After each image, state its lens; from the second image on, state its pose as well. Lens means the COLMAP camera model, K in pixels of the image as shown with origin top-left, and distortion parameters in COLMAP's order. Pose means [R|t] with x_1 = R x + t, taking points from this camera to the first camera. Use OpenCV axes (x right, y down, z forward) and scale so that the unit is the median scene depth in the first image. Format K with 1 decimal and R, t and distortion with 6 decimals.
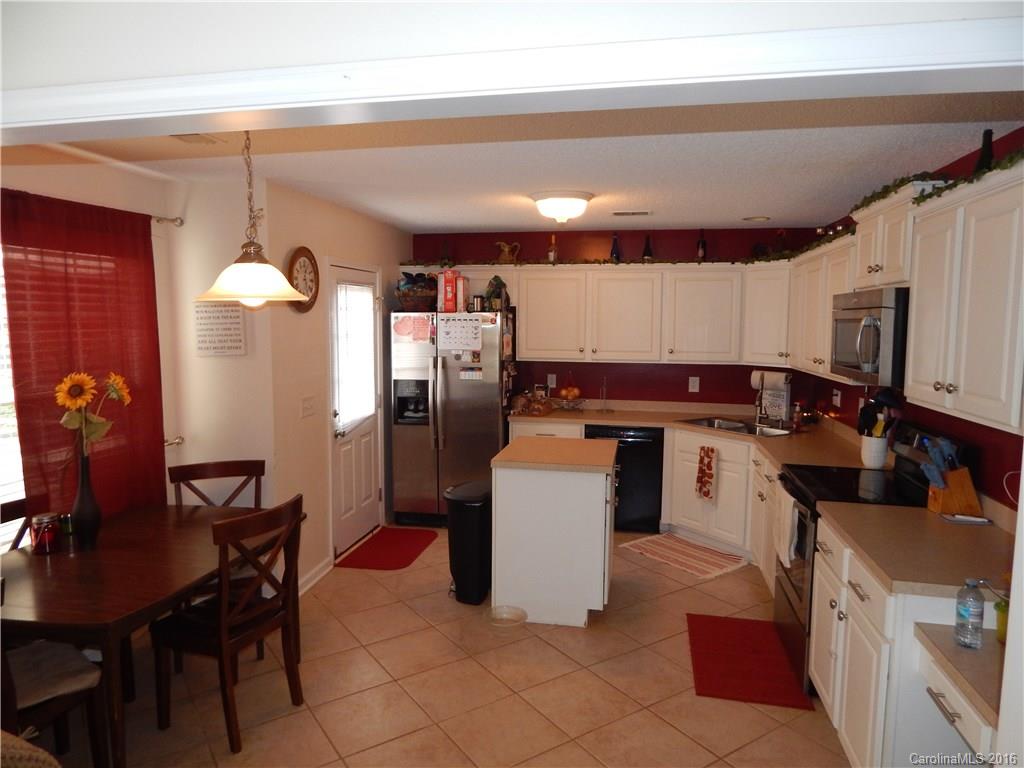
lens RADIAL K [[691.6, 0, 507.5], [0, 691.6, 383.4], [0, 0, 1]] dist [0.022193, -0.003842]
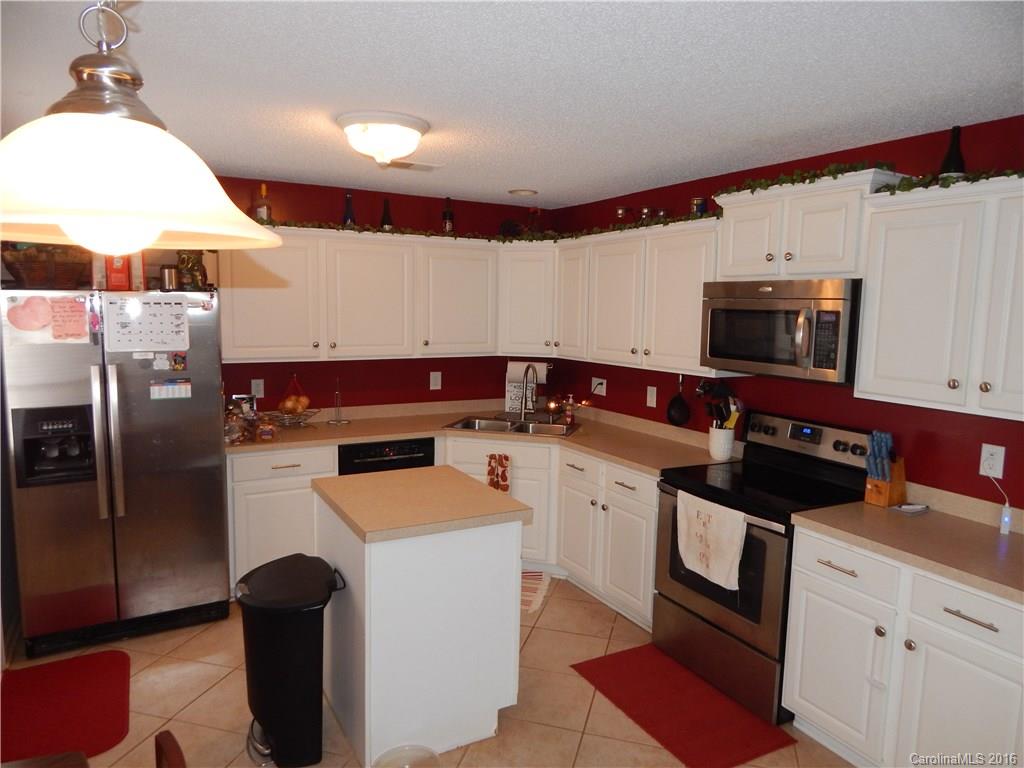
lens RADIAL K [[691.6, 0, 515.2], [0, 691.6, 380.7], [0, 0, 1]] dist [0.022193, -0.003842]
pose [[0.763657, -0.066989, 0.642137, -0.221305], [0.050004, 0.997752, 0.044620, -0.033965], [-0.643683, -0.001965, 0.765290, 0.307595]]
